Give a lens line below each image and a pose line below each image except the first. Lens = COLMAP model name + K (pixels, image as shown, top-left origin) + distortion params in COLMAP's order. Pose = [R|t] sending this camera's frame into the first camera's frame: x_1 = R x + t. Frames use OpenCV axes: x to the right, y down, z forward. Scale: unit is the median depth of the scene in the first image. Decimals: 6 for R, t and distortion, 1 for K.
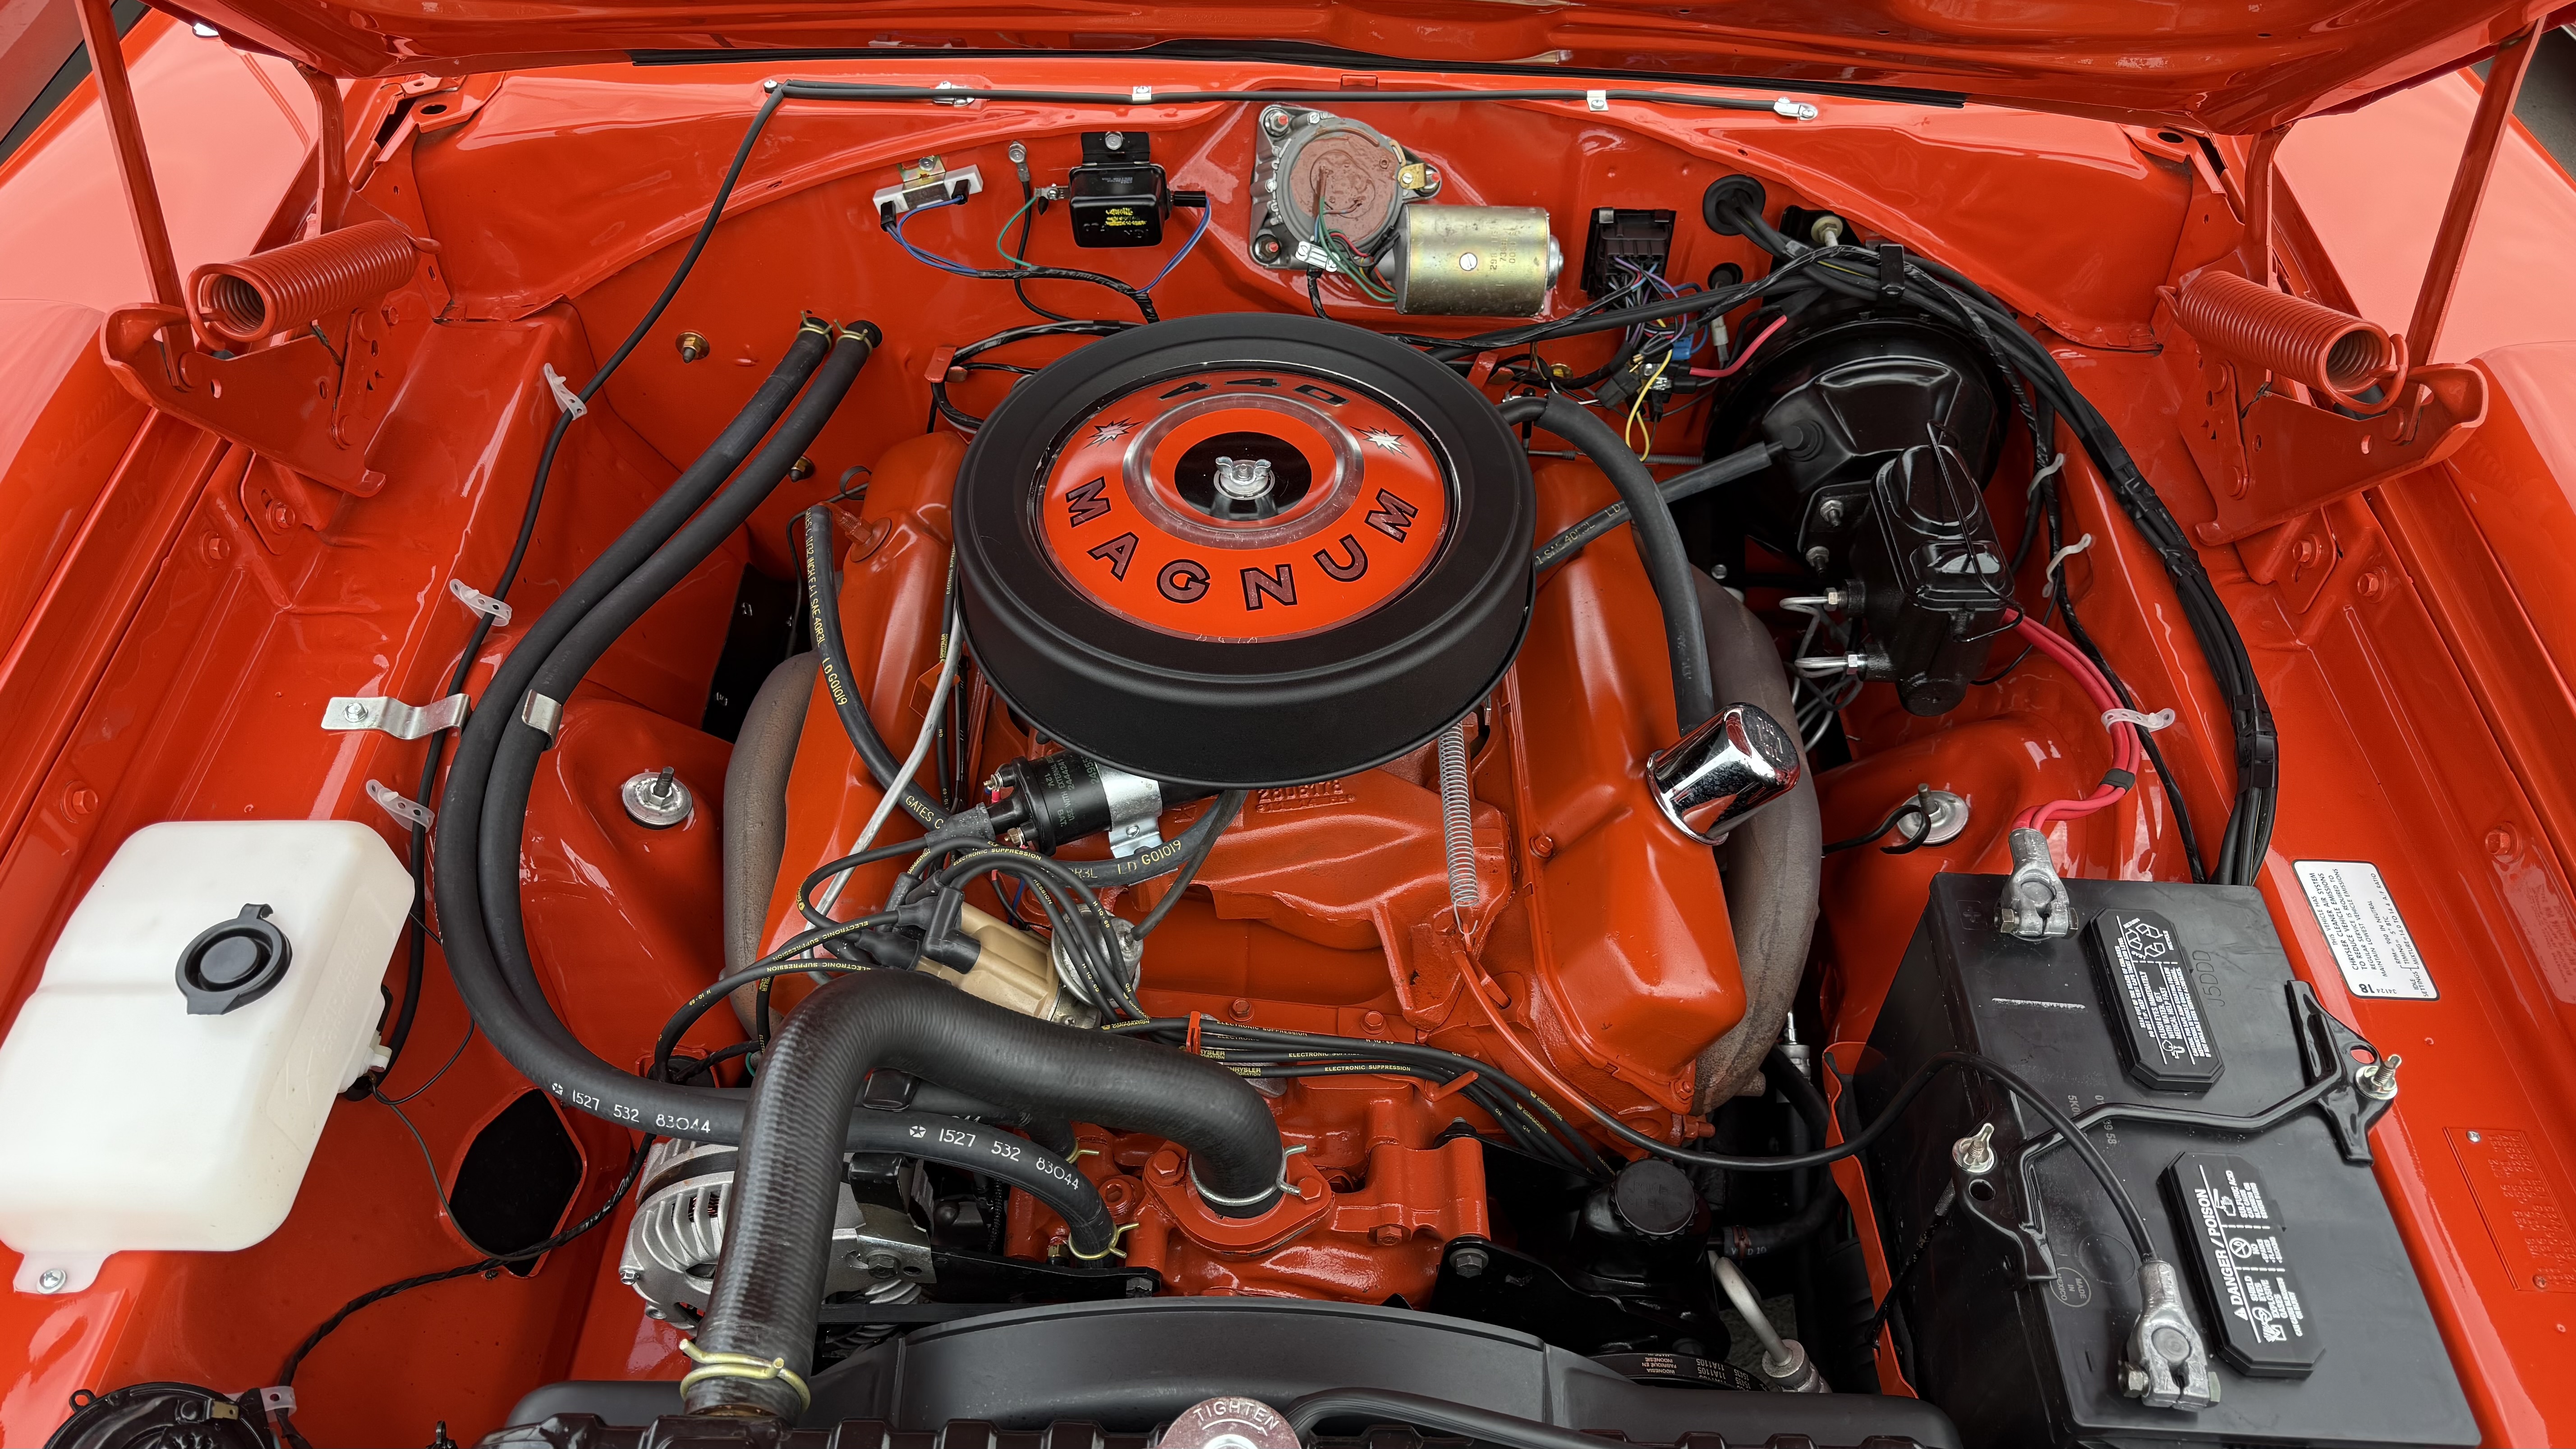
lens RADIAL K [[1922.3, 0, 1288.0], [0, 1922.3, 724.5], [0, 0, 1]] dist [-0.008314, -0.004666]
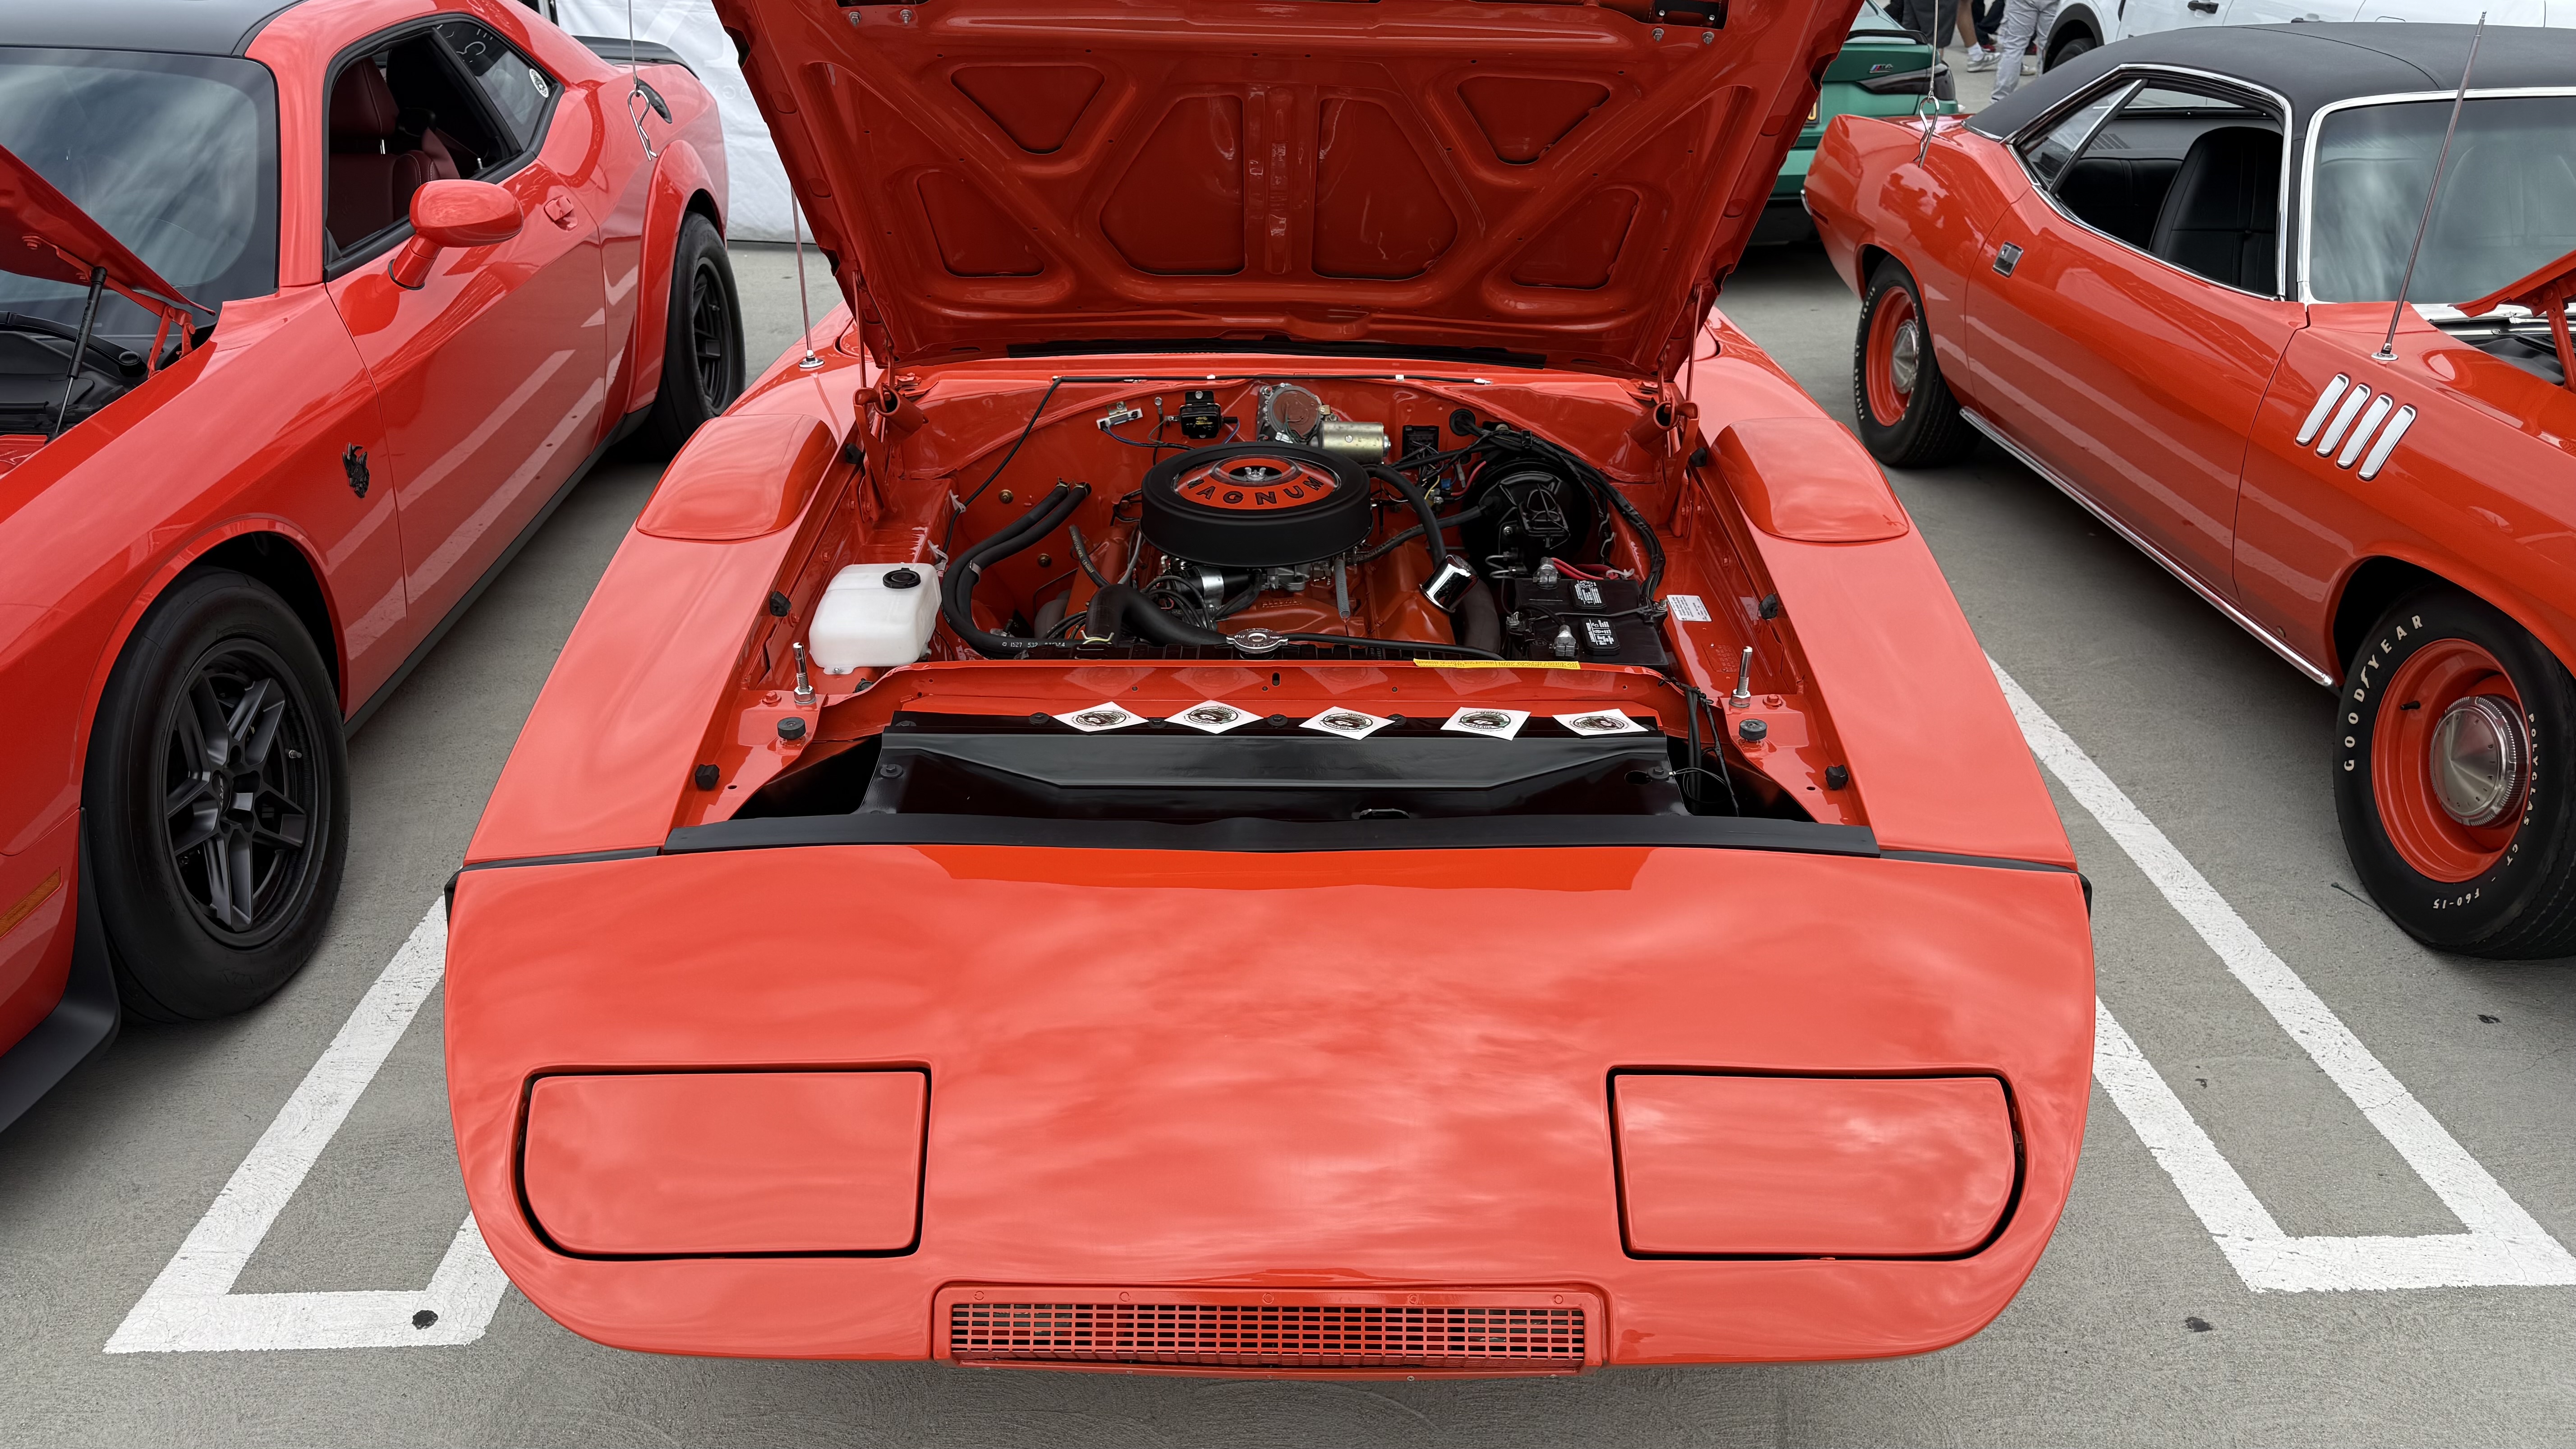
lens RADIAL K [[1922.3, 0, 1288.0], [0, 1922.3, 724.5], [0, 0, 1]] dist [-0.008314, -0.004666]
pose [[0.999863, -0.015248, 0.006397, -0.001097], [0.016526, 0.934893, -0.354544, 0.918776], [-0.000575, 0.354601, 0.935017, -1.077660]]
